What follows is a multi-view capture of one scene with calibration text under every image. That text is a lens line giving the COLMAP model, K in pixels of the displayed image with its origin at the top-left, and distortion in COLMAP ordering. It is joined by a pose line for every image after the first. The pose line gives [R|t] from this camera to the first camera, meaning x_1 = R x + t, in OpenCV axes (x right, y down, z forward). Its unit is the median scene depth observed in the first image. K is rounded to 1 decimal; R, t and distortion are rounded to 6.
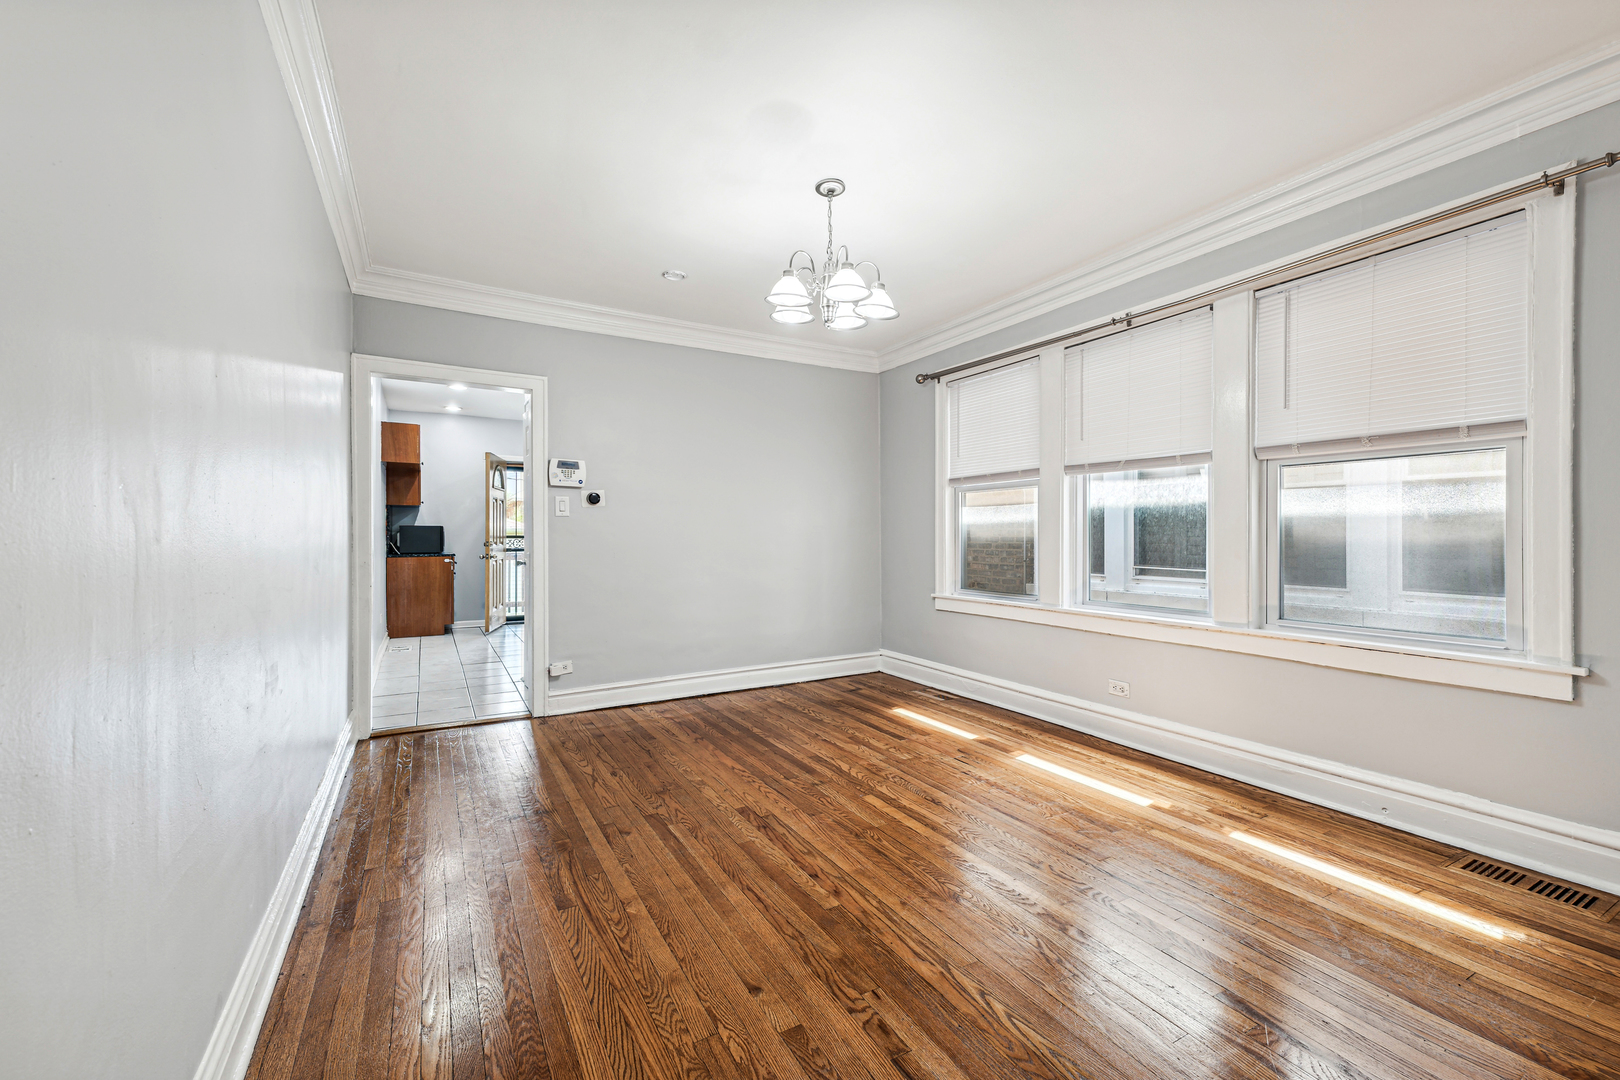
lens RADIAL K [[669.9, 0, 807.2], [0, 669.9, 536.6], [0, 0, 1]] dist [0.021505, 0.000191]
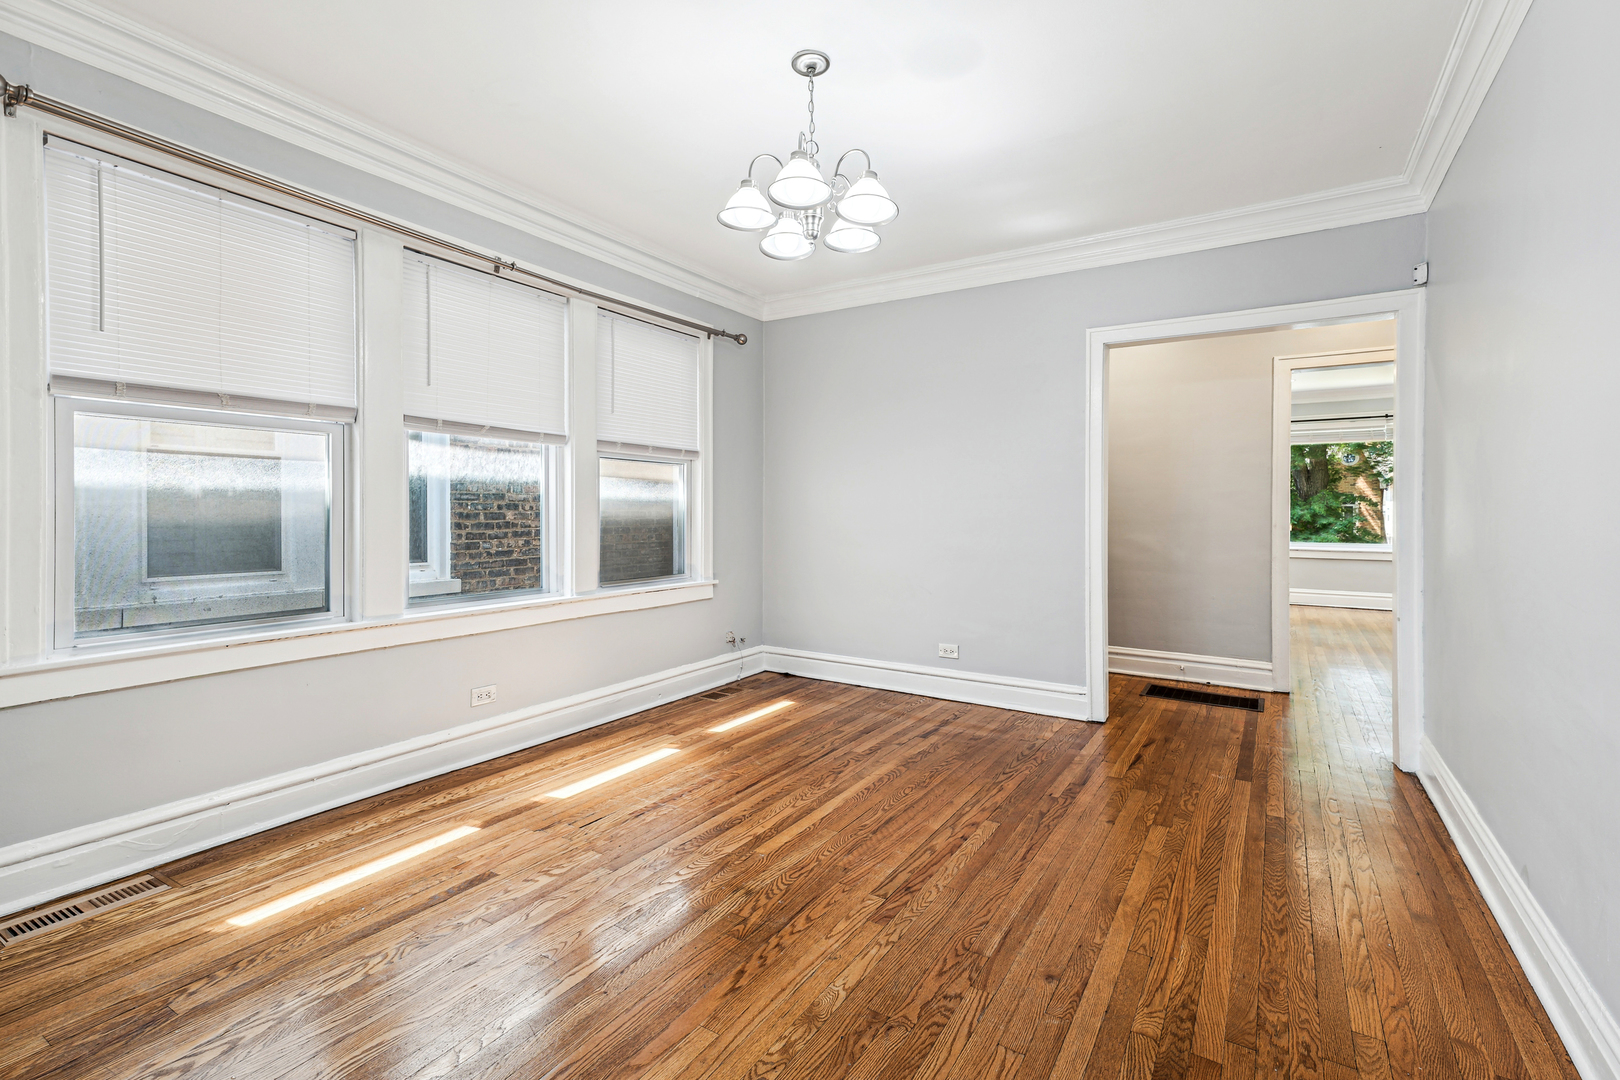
lens RADIAL K [[746.4, 0, 813.8], [0, 746.4, 515.1], [0, 0, 1]] dist [0.034564, 0.000046]
pose [[-0.480903, -0.006667, 0.876748, -0.599269], [-0.003247, 0.999978, 0.005823, -0.007482], [-0.876768, -0.000047, -0.480914, 1.168410]]
